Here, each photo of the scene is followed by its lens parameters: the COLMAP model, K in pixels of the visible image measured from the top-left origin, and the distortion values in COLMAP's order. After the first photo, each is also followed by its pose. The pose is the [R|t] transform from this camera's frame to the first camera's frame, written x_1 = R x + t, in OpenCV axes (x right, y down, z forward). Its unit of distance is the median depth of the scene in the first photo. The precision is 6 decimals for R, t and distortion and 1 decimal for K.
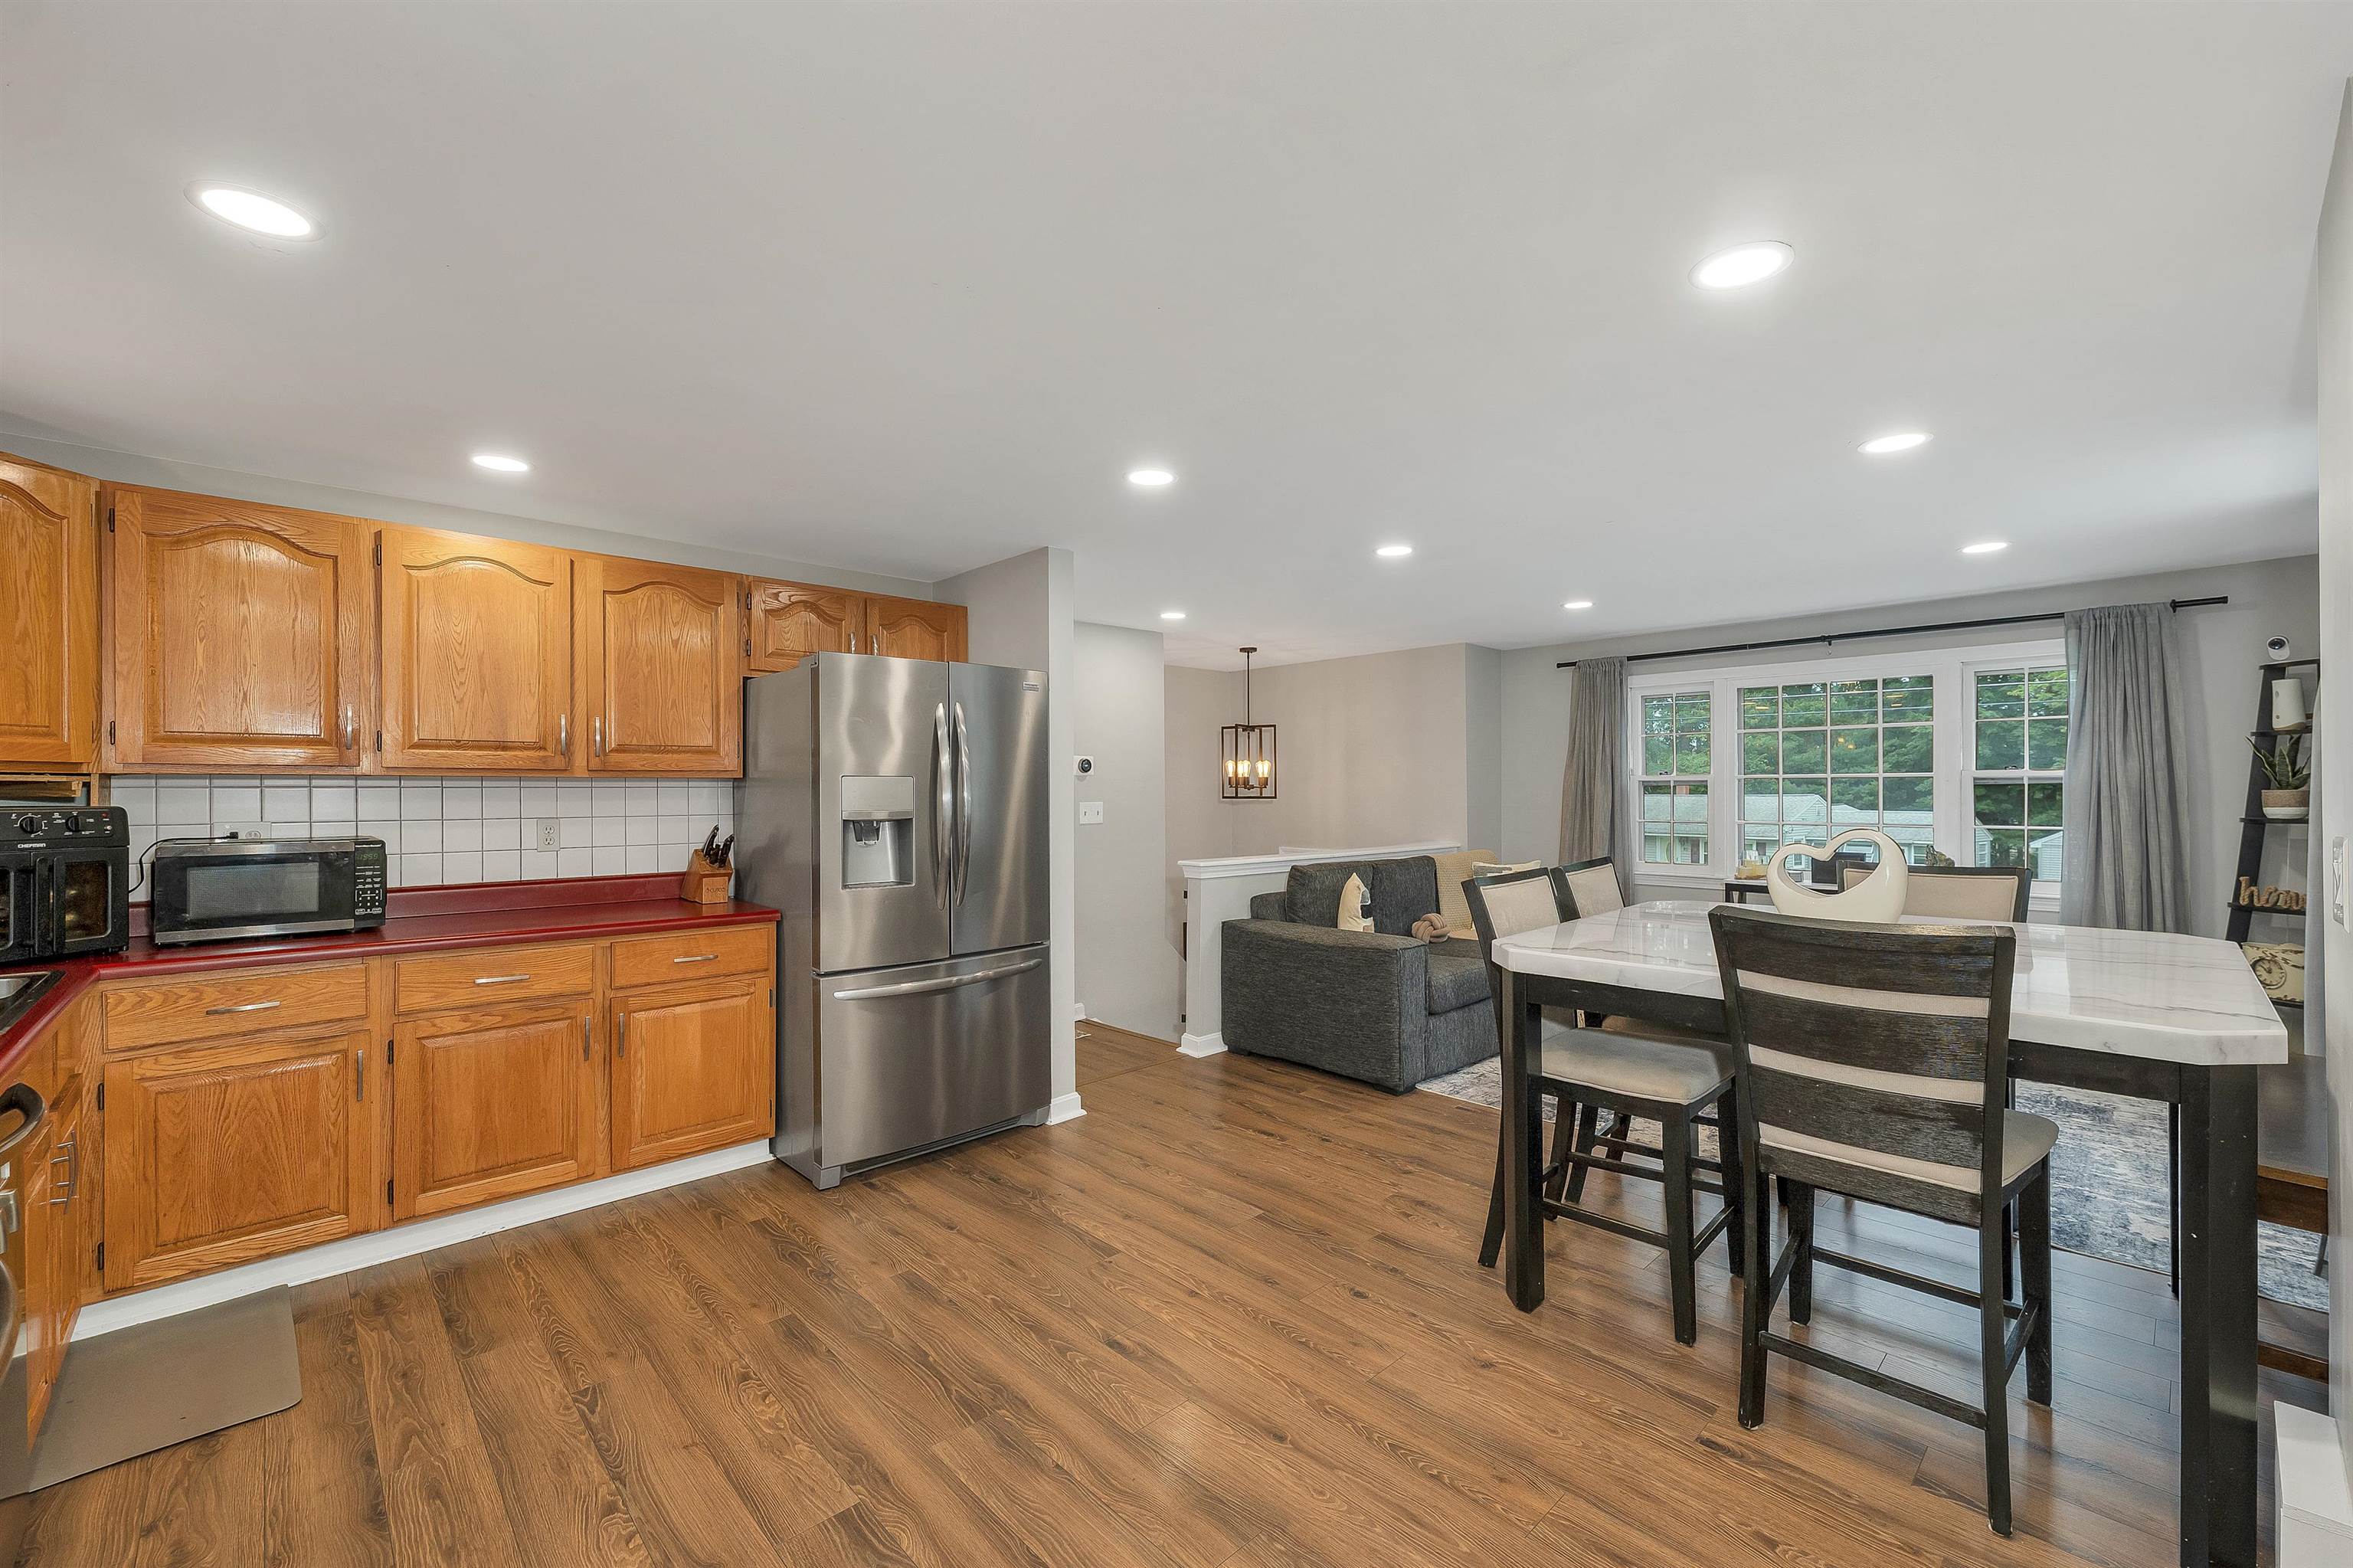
lens RADIAL K [[962.7, 0, 1182.2], [0, 962.7, 788.2], [0, 0, 1]] dist [0.002123, -0.000121]
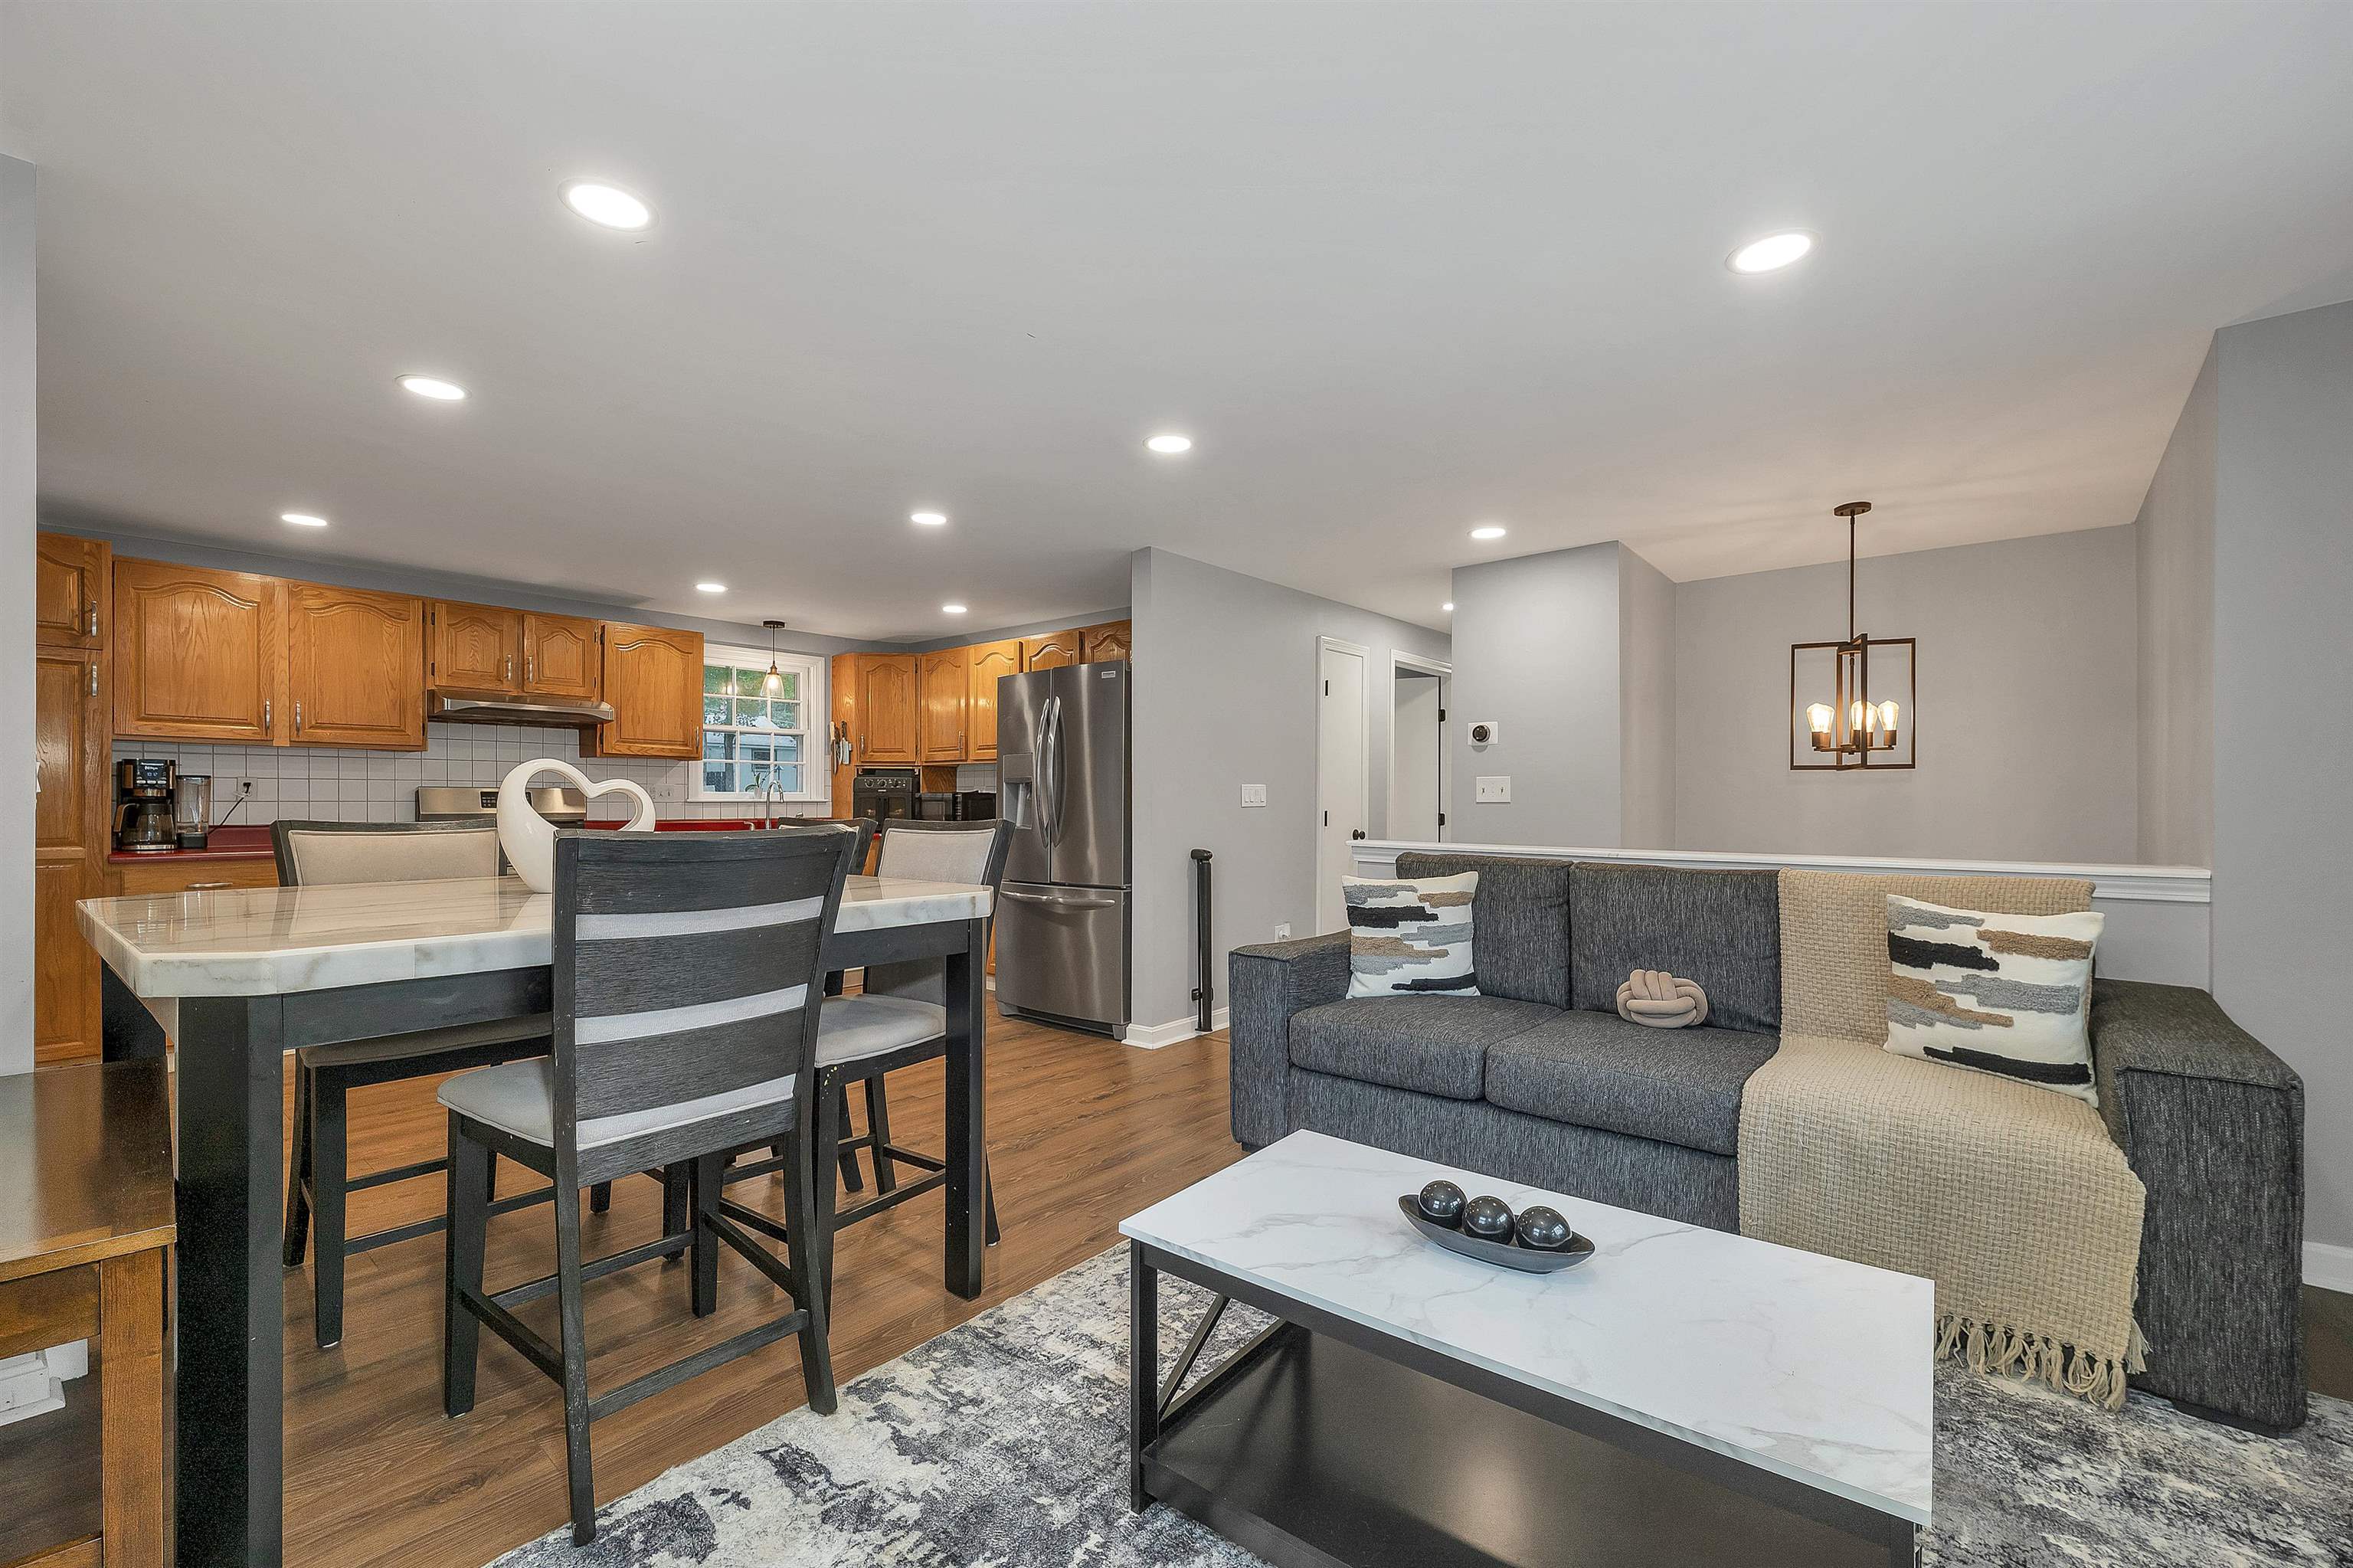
lens RADIAL K [[975.5, 0, 1191.5], [0, 975.5, 808.4], [0, 0, 1]] dist [-0.000184, 0.000287]
pose [[0.107962, 0.010061, -0.994104, 1.211375], [-0.000311, 0.999949, 0.010086, 0.056571], [0.994155, -0.000780, 0.107960, 1.090508]]
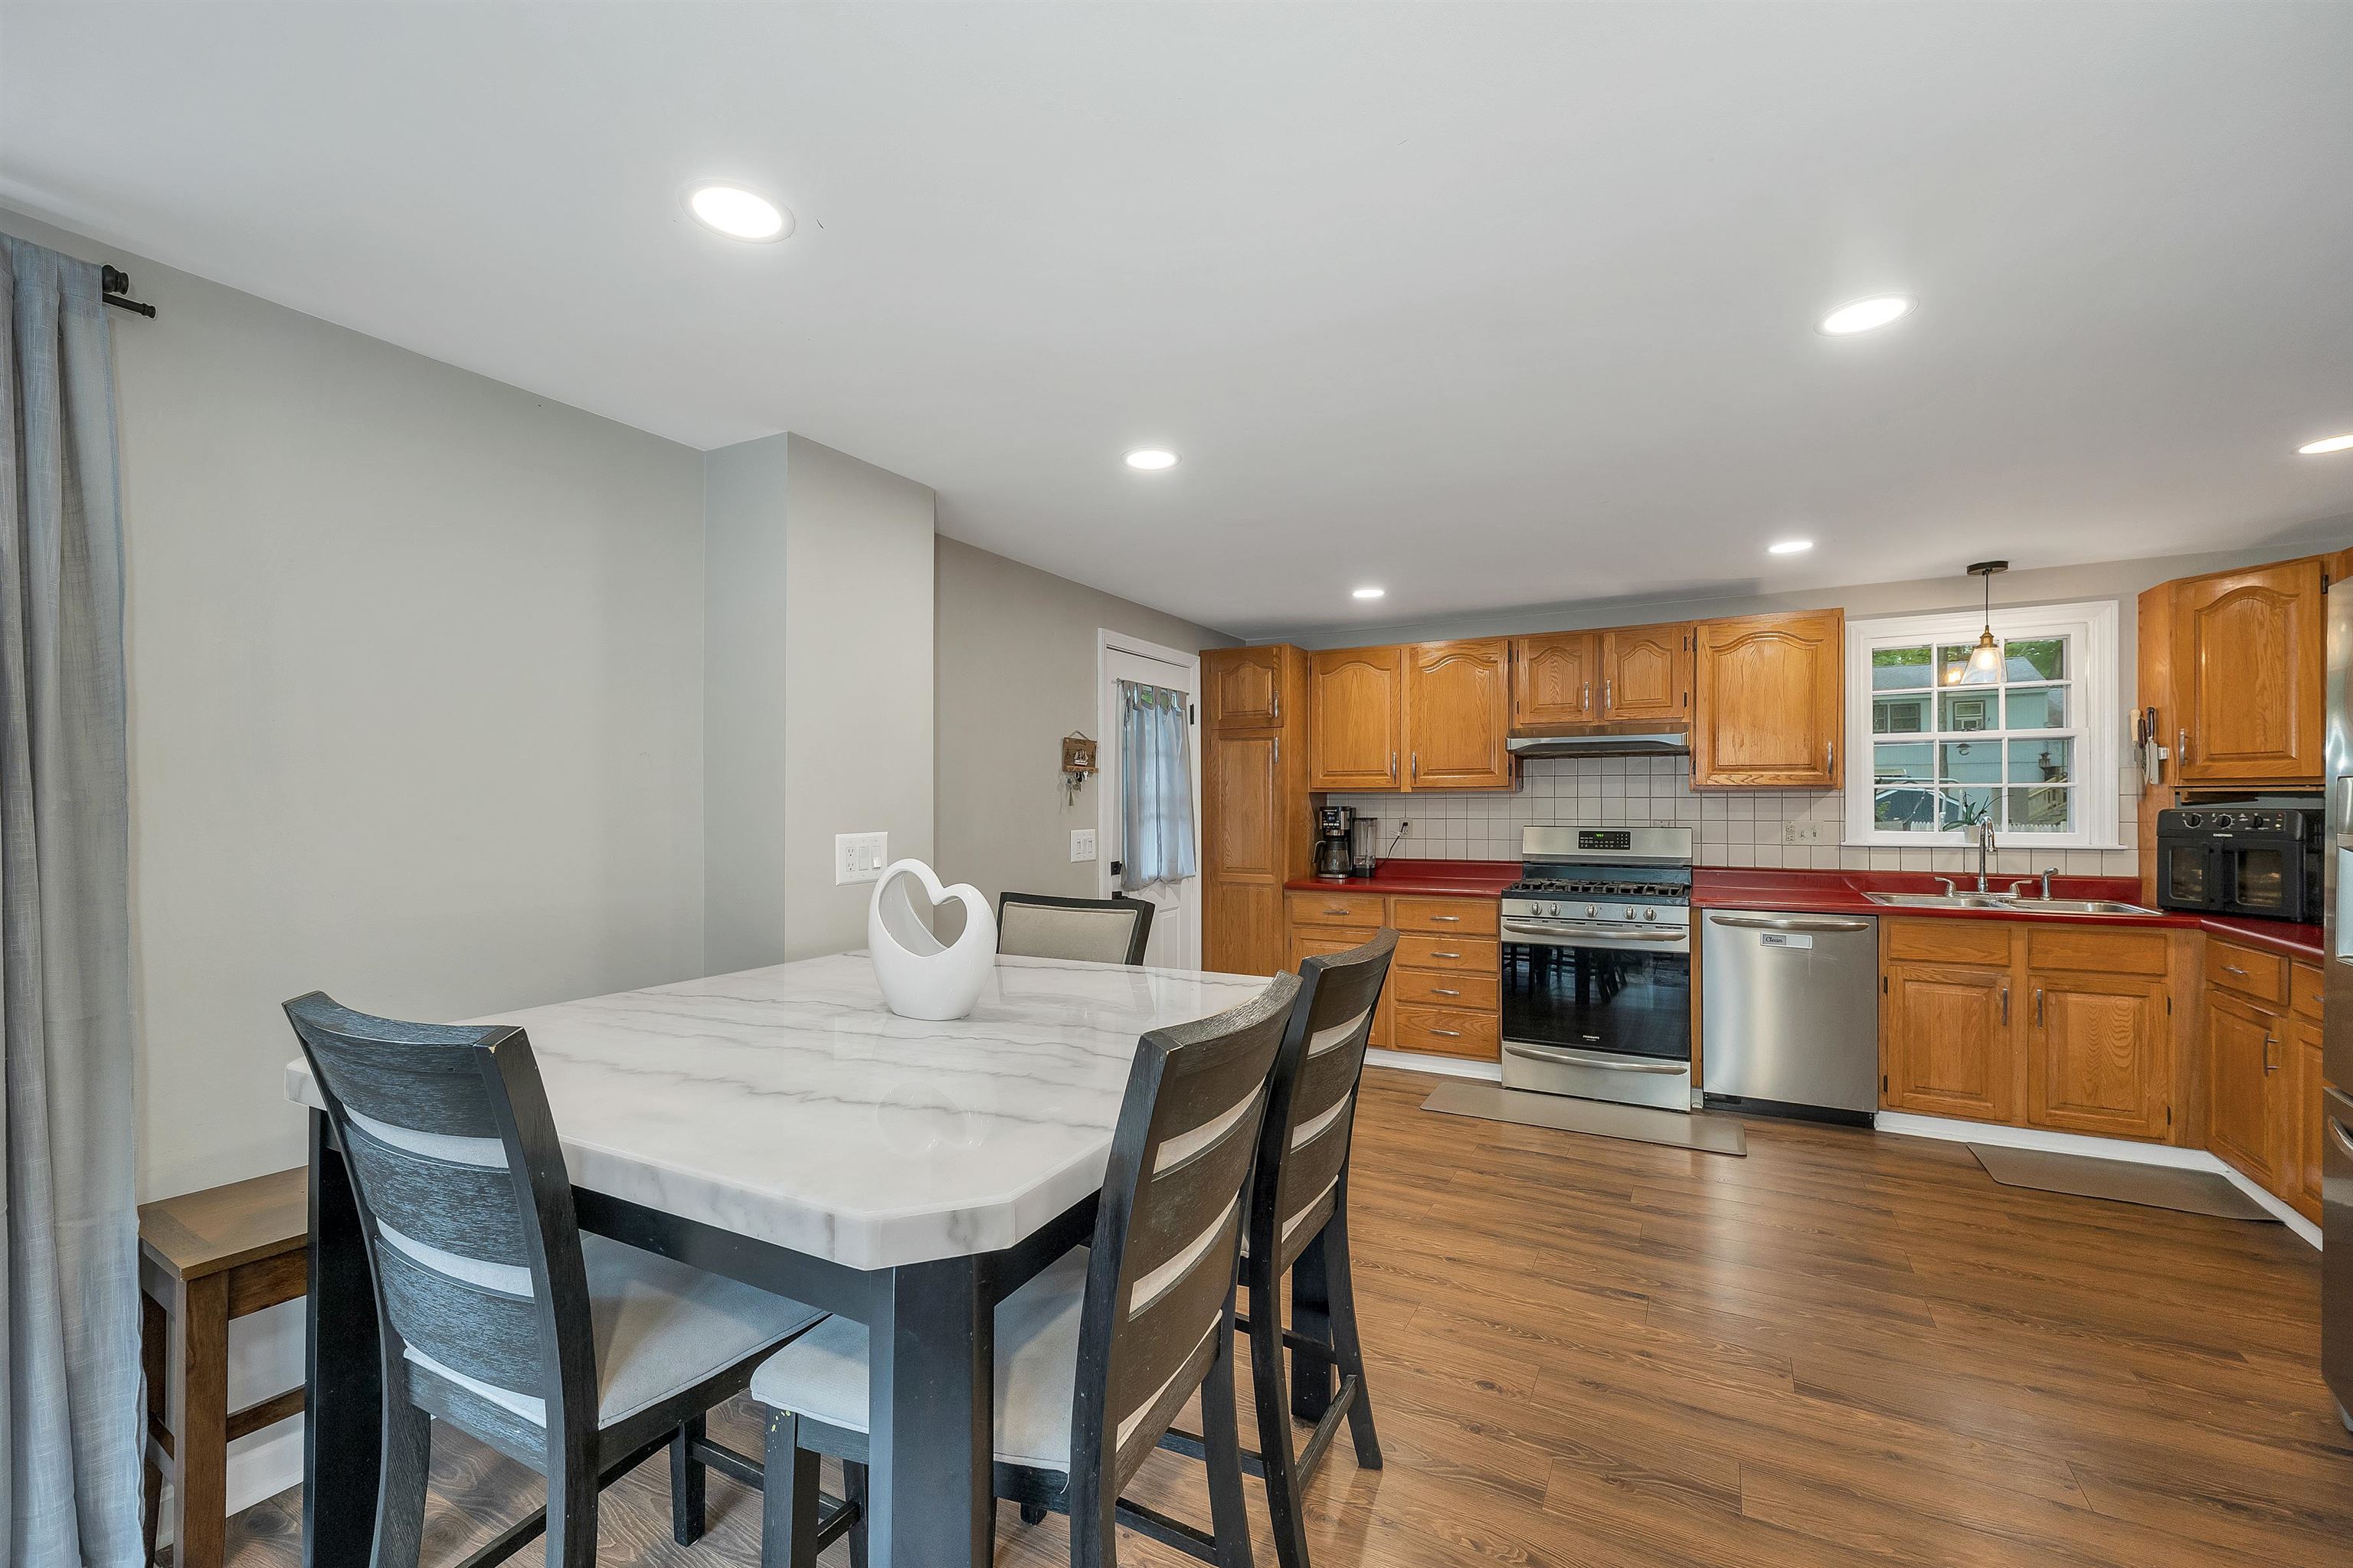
lens RADIAL K [[969.1, 0, 1182.0], [0, 969.1, 800.3], [0, 0, 1]] dist [0.002032, -0.000230]
pose [[-0.951591, 0.006808, -0.307291, 0.535508], [0.007791, 0.999968, -0.001971, -0.002408], [0.307268, -0.004269, -0.951613, 1.315630]]
